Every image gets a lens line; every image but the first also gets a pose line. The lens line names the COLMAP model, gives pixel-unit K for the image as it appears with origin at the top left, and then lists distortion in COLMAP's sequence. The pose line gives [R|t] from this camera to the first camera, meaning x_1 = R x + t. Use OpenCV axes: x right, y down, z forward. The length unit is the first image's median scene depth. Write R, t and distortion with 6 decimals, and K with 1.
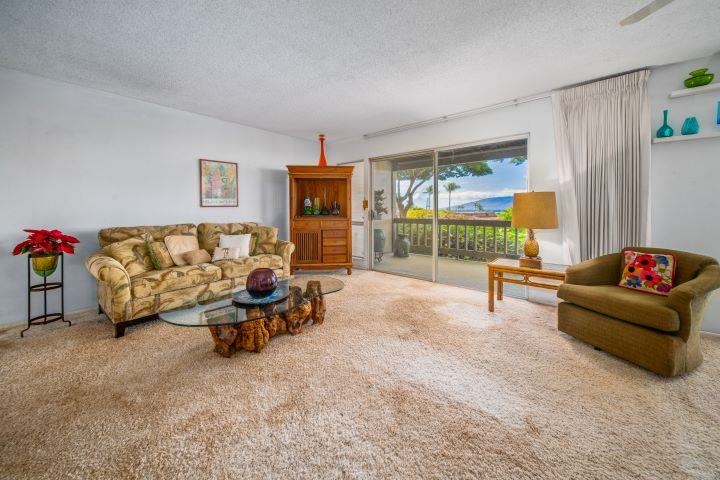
lens RADIAL K [[260.1, 0, 372.2], [0, 260.1, 213.7], [0, 0, 1]] dist [0.000108, -0.000056]
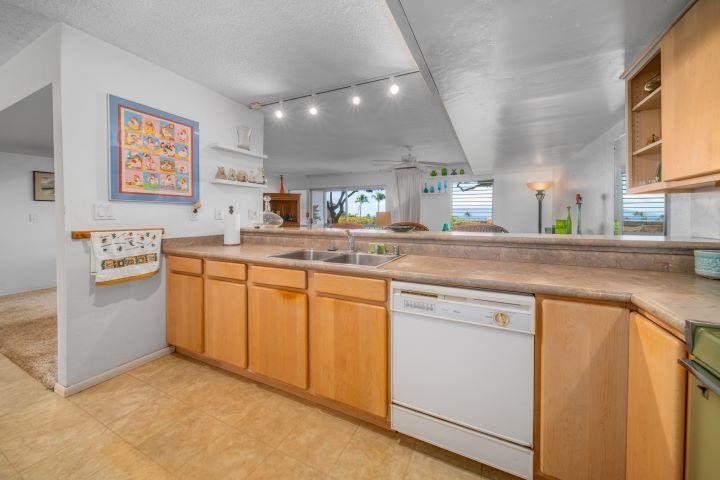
lens RADIAL K [[260.1, 0, 372.2], [0, 260.1, 213.7], [0, 0, 1]] dist [0.000108, -0.000056]
pose [[0.966982, 0.008661, 0.254699, -0.079321], [-0.001198, 0.999566, -0.029442, 0.003880], [-0.254843, 0.028165, 0.966572, -1.061212]]
